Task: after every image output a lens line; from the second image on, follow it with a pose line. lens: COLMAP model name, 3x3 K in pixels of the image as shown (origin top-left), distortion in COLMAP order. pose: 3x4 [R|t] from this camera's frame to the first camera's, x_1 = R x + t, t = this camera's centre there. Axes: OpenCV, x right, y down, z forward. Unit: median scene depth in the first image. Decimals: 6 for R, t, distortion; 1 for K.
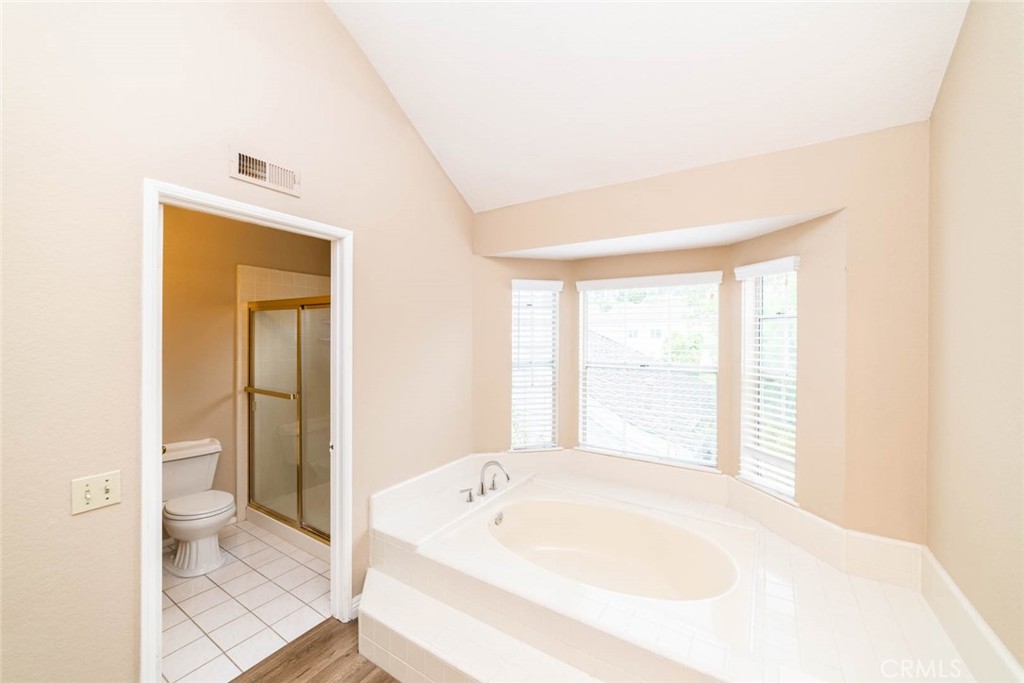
lens RADIAL K [[396.6, 0, 512.0], [0, 396.6, 343.5], [0, 0, 1]] dist [-0.009466, 0.004140]
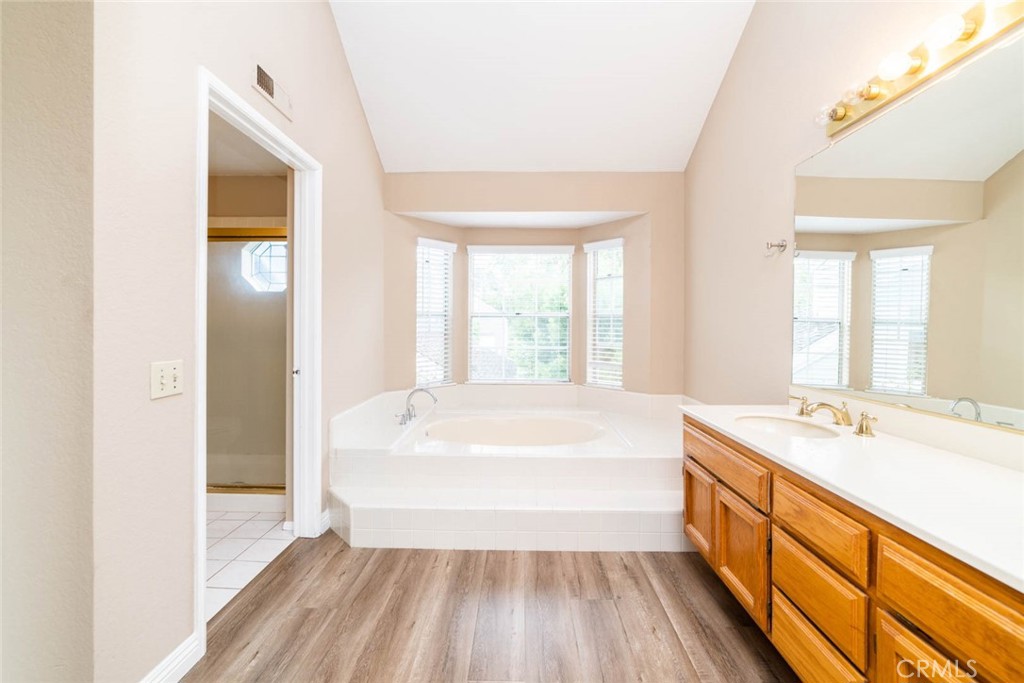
lens RADIAL K [[396.6, 0, 512.1], [0, 396.6, 332.7], [0, 0, 1]] dist [-0.009466, 0.004140]
pose [[0.855377, -0.004961, 0.517982, -0.430945], [0.006371, 0.999979, -0.000944, 0.139679], [-0.517967, 0.004107, 0.855391, -0.138381]]
